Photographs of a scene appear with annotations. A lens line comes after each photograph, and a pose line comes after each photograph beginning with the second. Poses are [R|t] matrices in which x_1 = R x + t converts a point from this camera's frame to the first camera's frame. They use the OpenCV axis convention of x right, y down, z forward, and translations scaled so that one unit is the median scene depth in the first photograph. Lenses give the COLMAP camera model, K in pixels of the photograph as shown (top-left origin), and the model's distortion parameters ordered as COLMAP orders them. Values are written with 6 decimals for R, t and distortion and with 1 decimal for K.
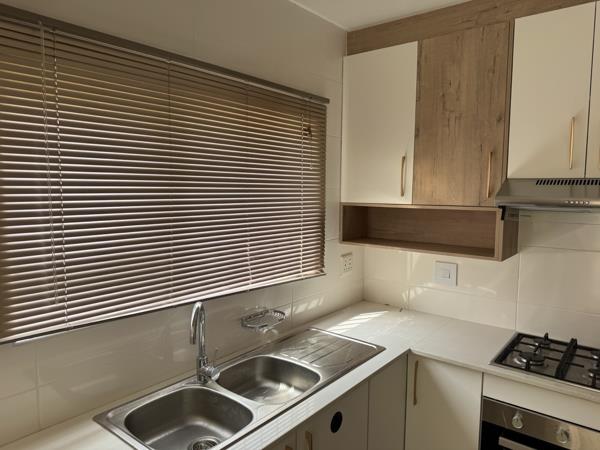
lens RADIAL K [[422.3, 0, 300.0], [0, 422.3, 225.0], [0, 0, 1]] dist [0.003656, -0.006257]
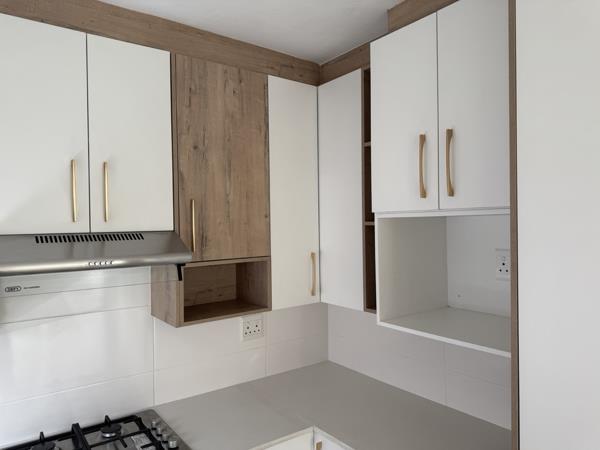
lens RADIAL K [[422.3, 0, 300.0], [0, 422.3, 225.0], [0, 0, 1]] dist [0.003656, -0.006257]
pose [[0.229932, -0.017787, 0.973044, -0.050372], [0.113143, 0.993542, -0.008574, -0.060663], [-0.966608, 0.112065, 0.230459, 0.337480]]
